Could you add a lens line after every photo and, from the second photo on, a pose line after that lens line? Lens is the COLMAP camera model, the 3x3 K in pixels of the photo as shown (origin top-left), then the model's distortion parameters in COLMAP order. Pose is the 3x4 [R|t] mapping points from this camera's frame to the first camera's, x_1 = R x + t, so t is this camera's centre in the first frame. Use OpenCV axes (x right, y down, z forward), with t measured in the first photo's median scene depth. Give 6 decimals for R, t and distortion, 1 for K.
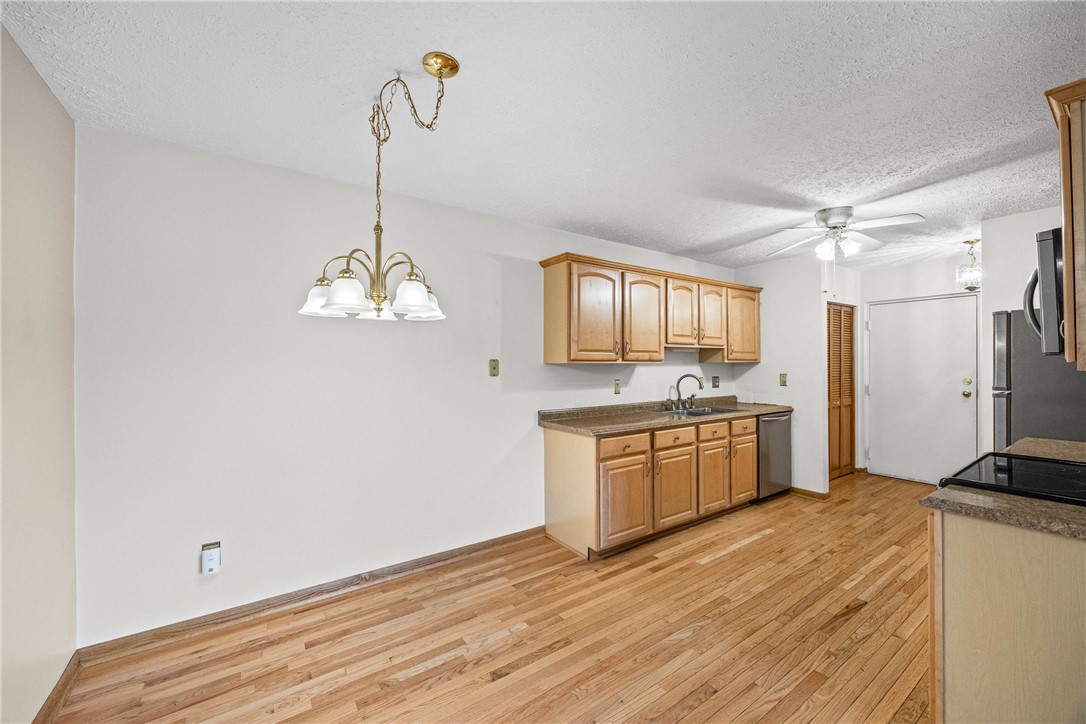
lens RADIAL K [[432.9, 0, 546.2], [0, 432.9, 363.3], [0, 0, 1]] dist [-0.000351, 0.001248]
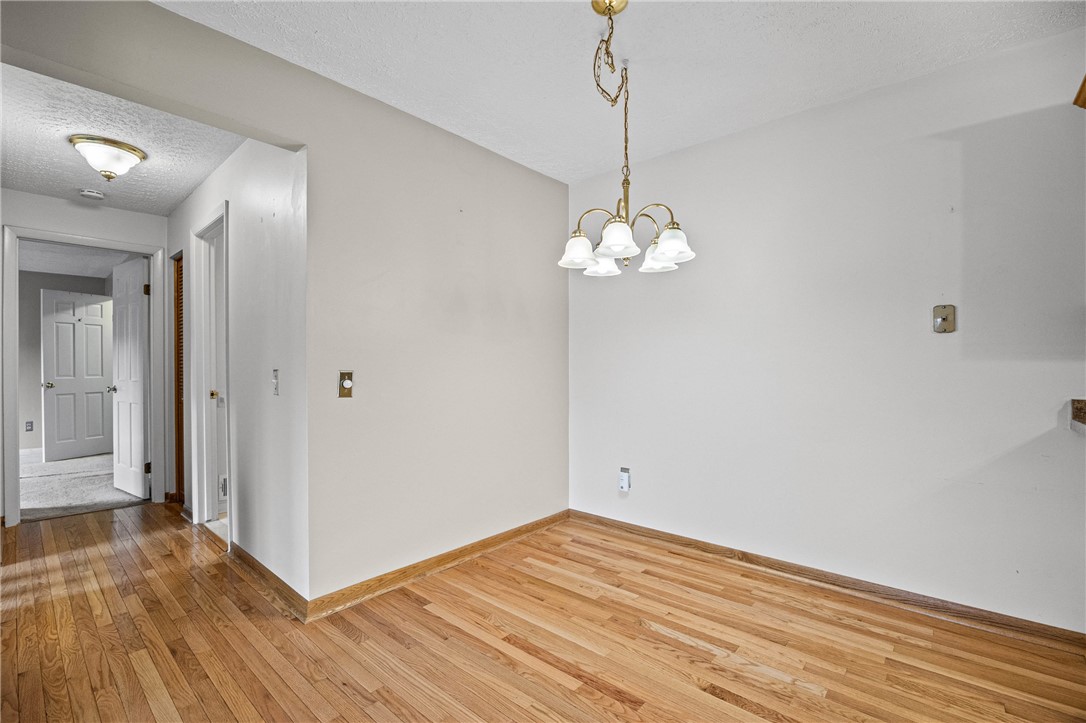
lens RADIAL K [[466.5, 0, 544.1], [0, 466.5, 373.1], [0, 0, 1]] dist [-0.017316, -0.000341]
pose [[0.235188, 0.010490, -0.971893, 0.391331], [0.000733, 0.999940, 0.010970, 0.080851], [0.971950, -0.003293, 0.235166, 0.315380]]
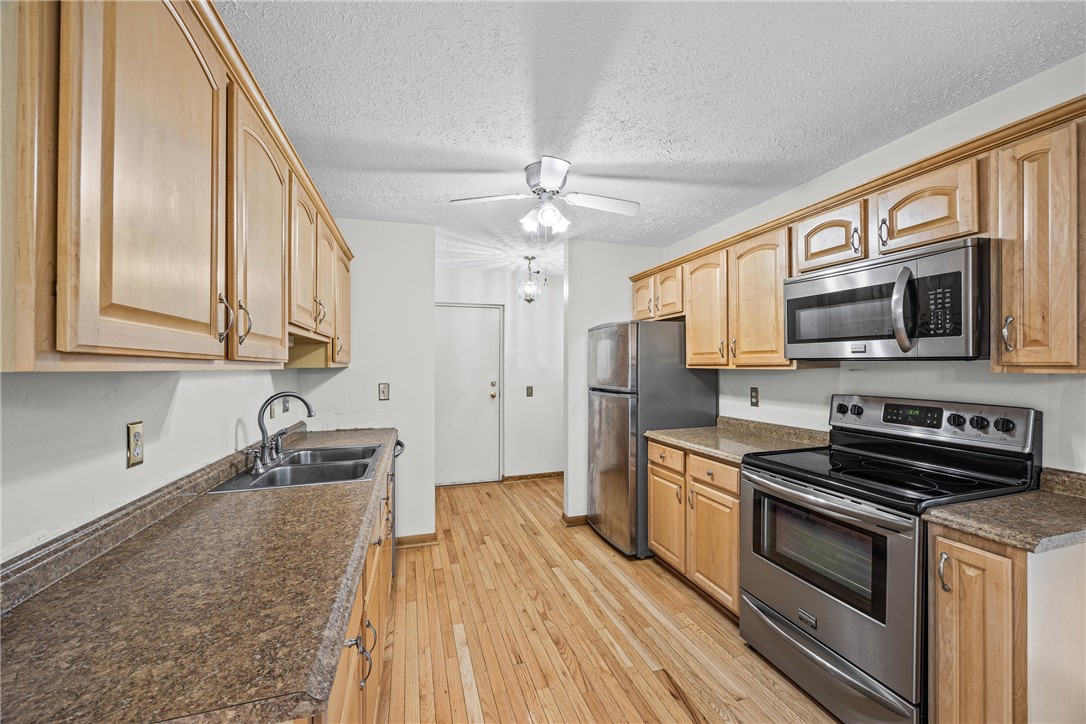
lens RADIAL K [[432.9, 0, 545.0], [0, 432.9, 364.4], [0, 0, 1]] dist [-0.000351, 0.001248]
pose [[0.319435, 0.002546, 0.947605, -0.063128], [0.004879, 0.999979, -0.004331, -0.002637], [-0.947595, 0.006007, 0.319416, 0.772983]]
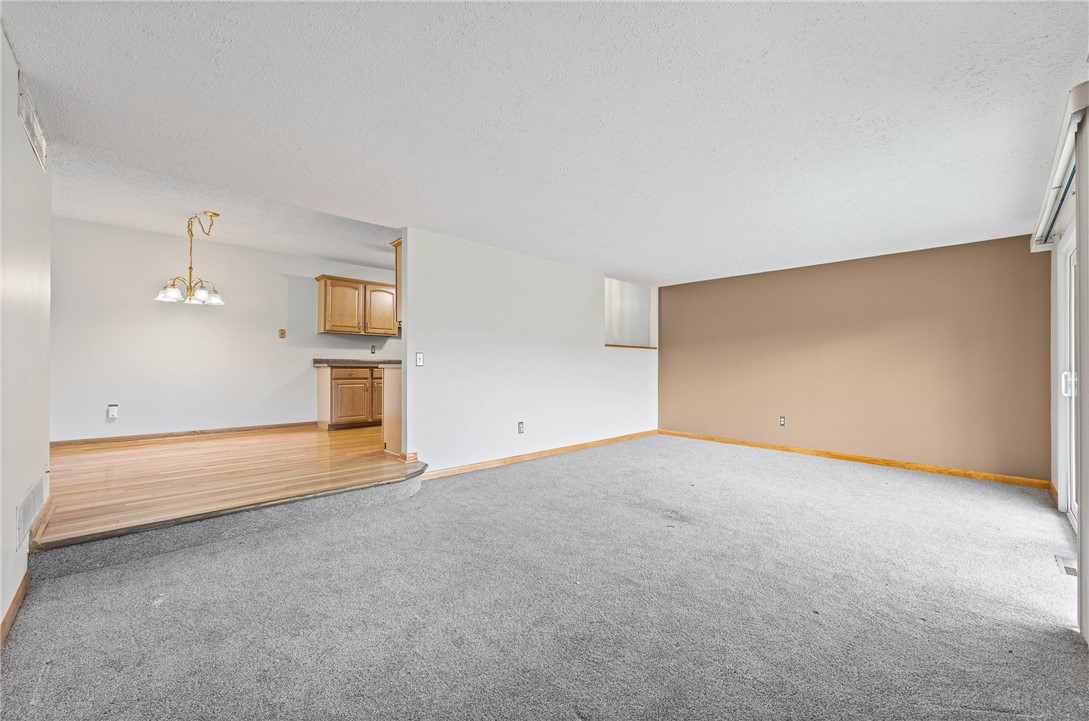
lens RADIAL K [[434.1, 0, 549.2], [0, 434.1, 358.2], [0, 0, 1]] dist [-0.000351, 0.001248]
pose [[0.990865, 0.007929, 0.134622, 0.815020], [-0.005203, 0.999775, -0.020588, 0.156691], [-0.134755, 0.019699, 0.990683, -1.083634]]
